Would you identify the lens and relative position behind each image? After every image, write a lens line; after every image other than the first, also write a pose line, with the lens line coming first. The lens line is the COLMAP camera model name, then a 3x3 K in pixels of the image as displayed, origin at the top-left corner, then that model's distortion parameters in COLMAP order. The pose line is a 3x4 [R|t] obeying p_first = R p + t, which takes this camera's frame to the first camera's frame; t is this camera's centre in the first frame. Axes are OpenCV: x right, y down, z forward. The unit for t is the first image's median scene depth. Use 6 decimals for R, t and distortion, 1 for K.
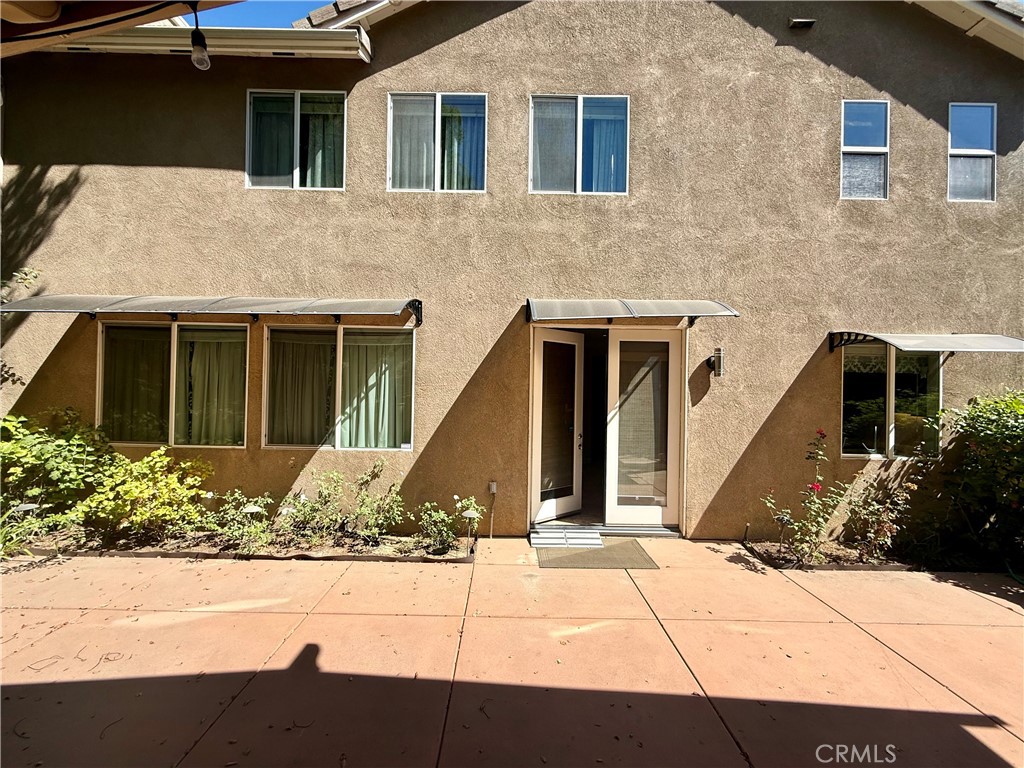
lens RADIAL K [[409.1, 0, 508.5], [0, 409.1, 385.6], [0, 0, 1]] dist [-0.001049, 0.000345]
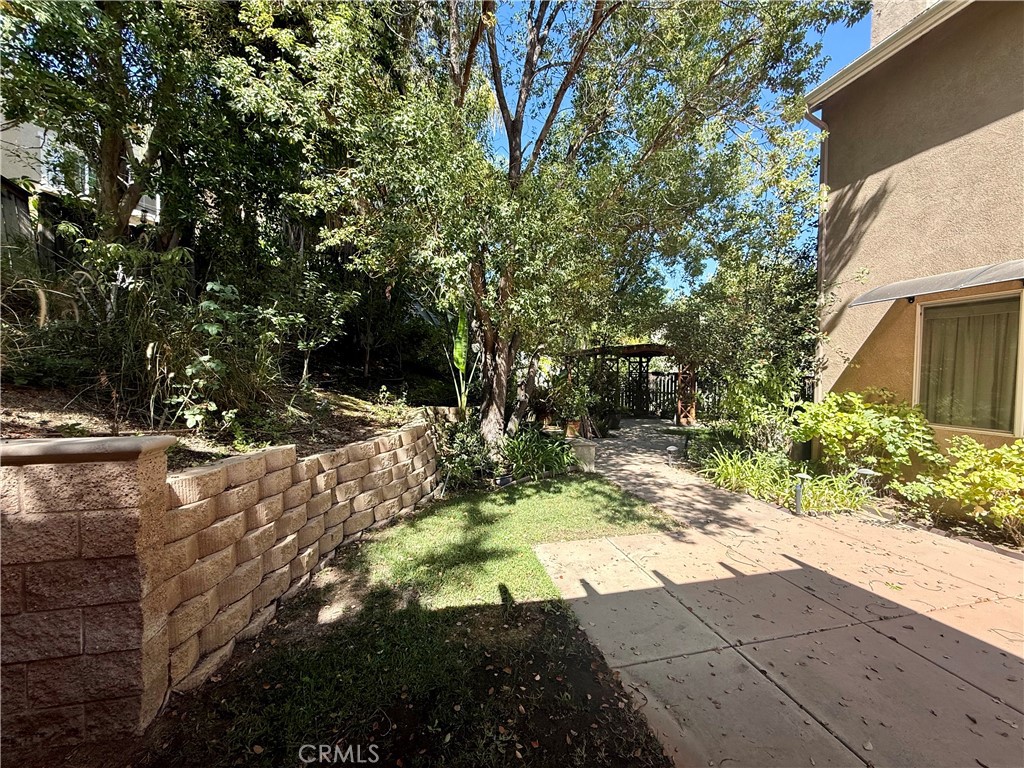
lens RADIAL K [[409.1, 0, 508.5], [0, 409.1, 385.6], [0, 0, 1]] dist [-0.001049, 0.000345]
pose [[0.220330, 0.018059, -0.975258, -0.262848], [-0.003776, 0.999837, 0.017661, 0.034815], [0.975418, -0.000208, 0.220362, -0.241988]]
